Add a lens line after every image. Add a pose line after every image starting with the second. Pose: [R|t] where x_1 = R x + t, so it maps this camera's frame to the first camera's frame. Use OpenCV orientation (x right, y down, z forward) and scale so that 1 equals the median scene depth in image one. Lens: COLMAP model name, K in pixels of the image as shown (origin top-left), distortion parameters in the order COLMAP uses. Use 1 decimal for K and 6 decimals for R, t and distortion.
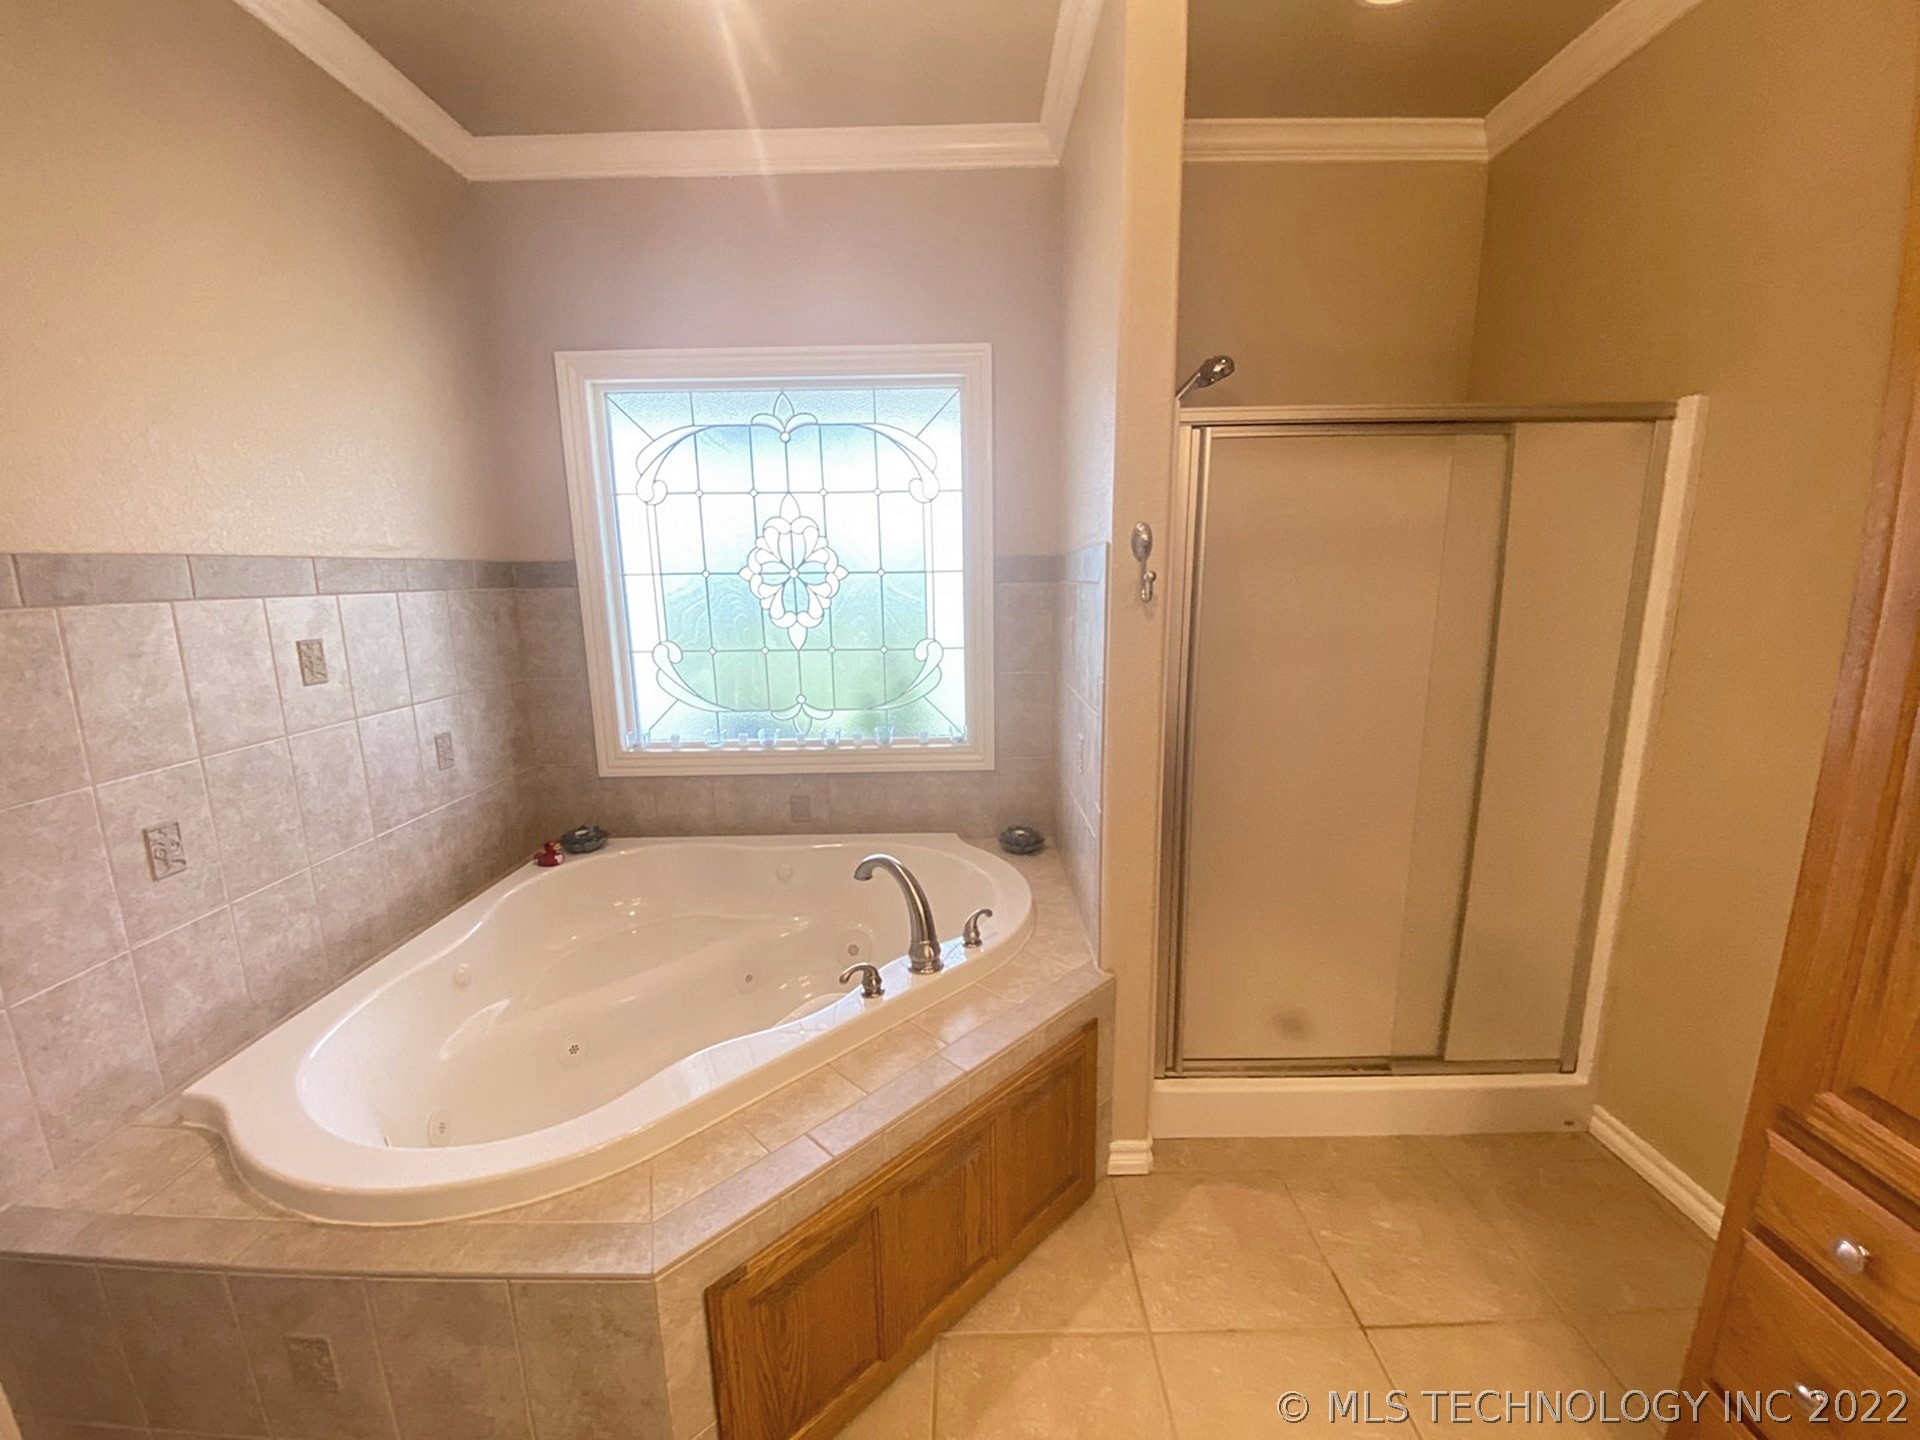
lens RADIAL K [[772.7, 0, 959.3], [0, 772.7, 726.0], [0, 0, 1]] dist [0.002595, -0.009265]
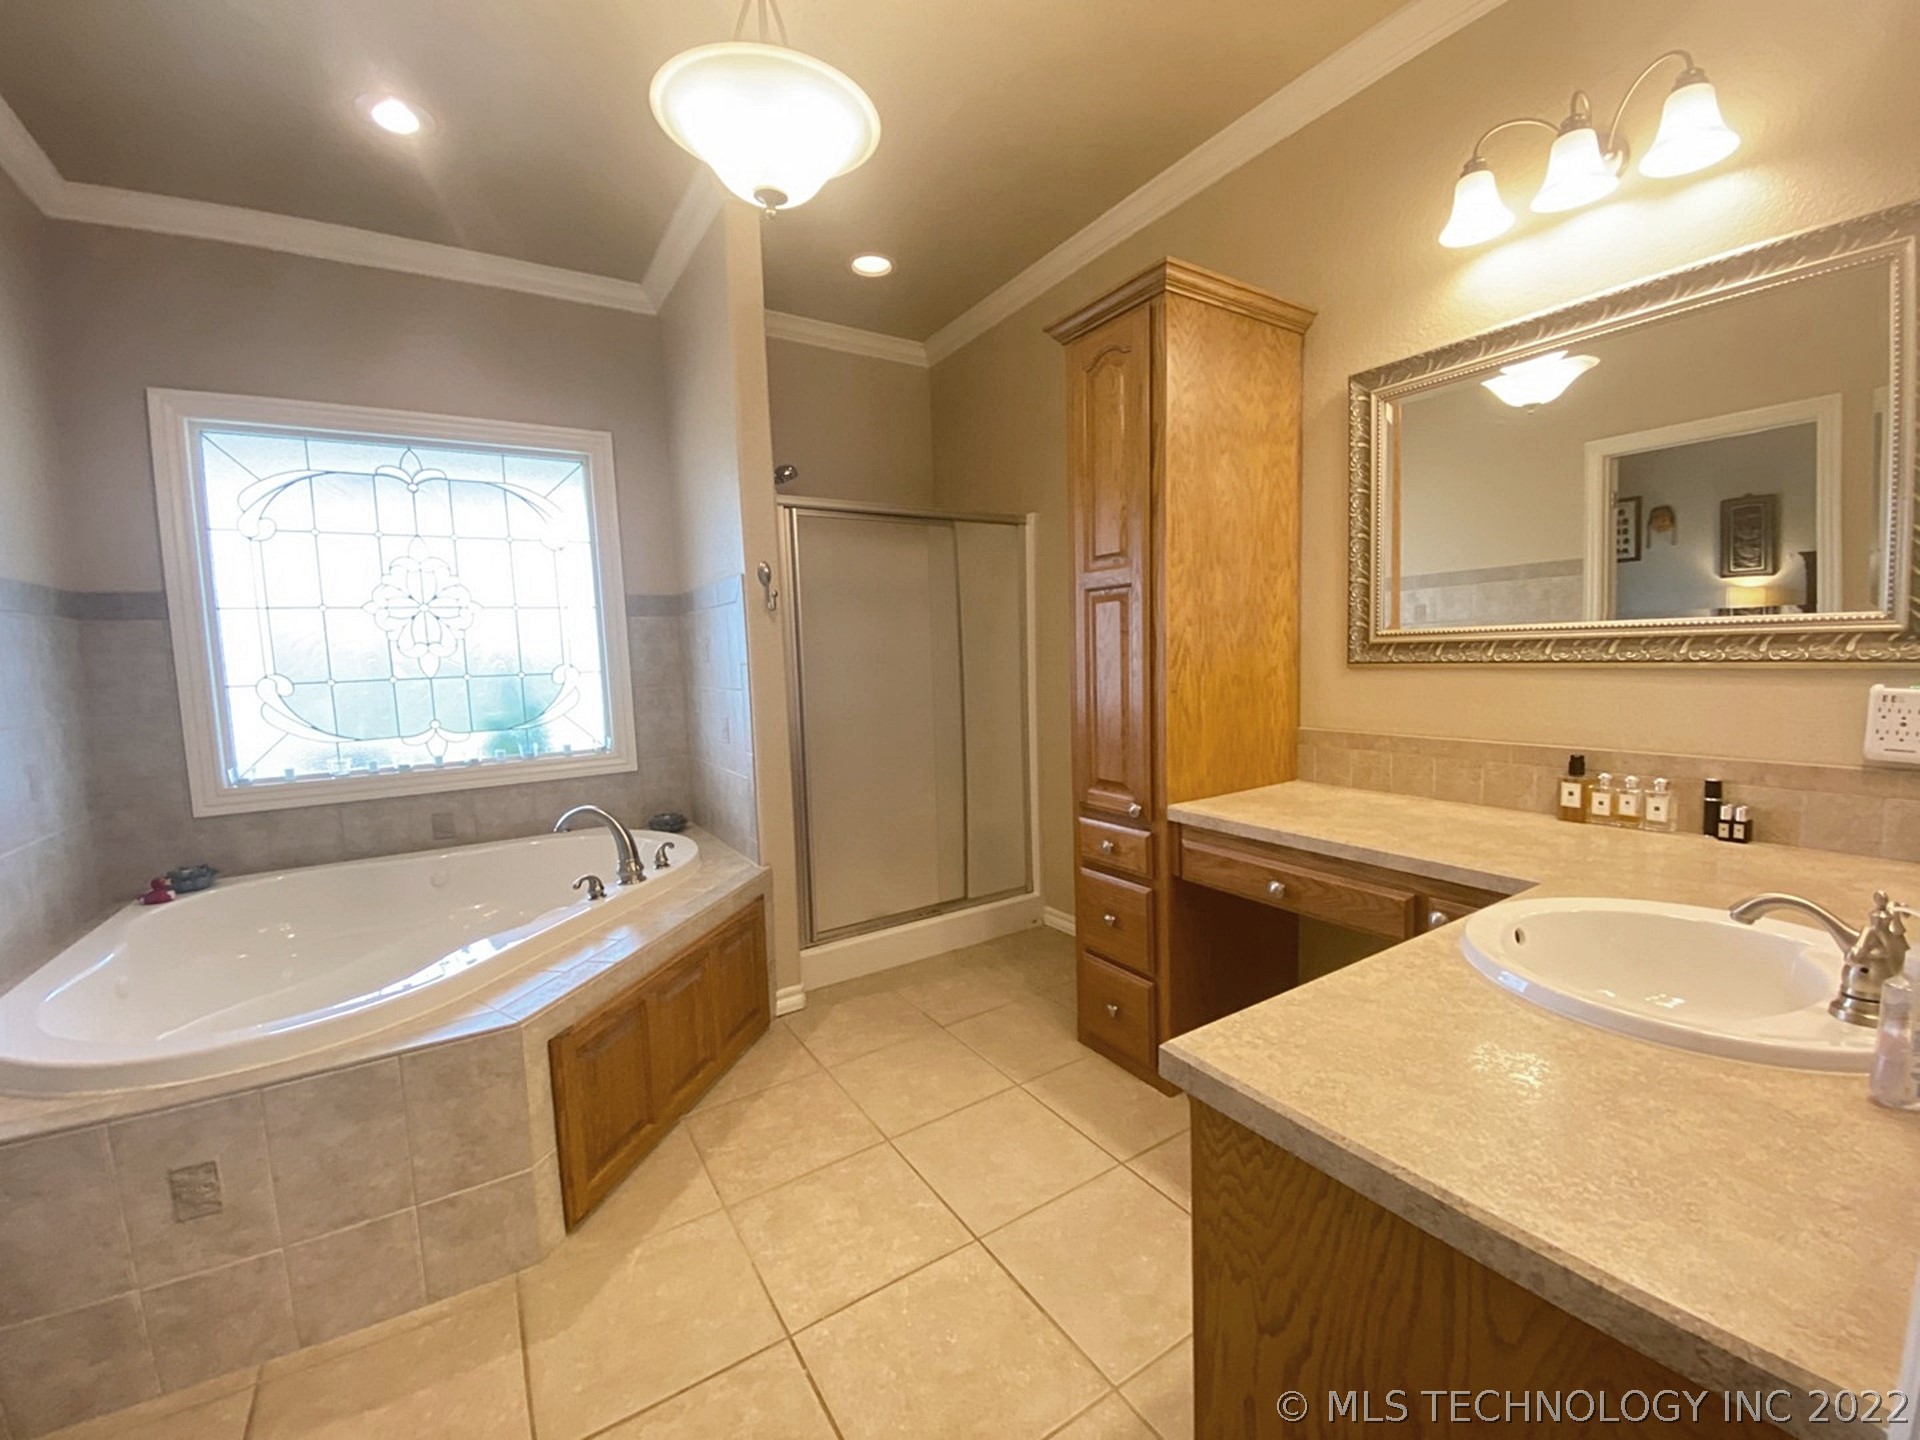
lens RADIAL K [[772.2, 0, 960.0], [0, 772.2, 720.0], [0, 0, 1]] dist [0.025512, -0.027655]
pose [[0.842862, -0.061062, 0.534654, -0.213750], [0.121998, 0.989355, -0.079332, 0.170801], [-0.524119, 0.132092, 0.841339, -0.374868]]
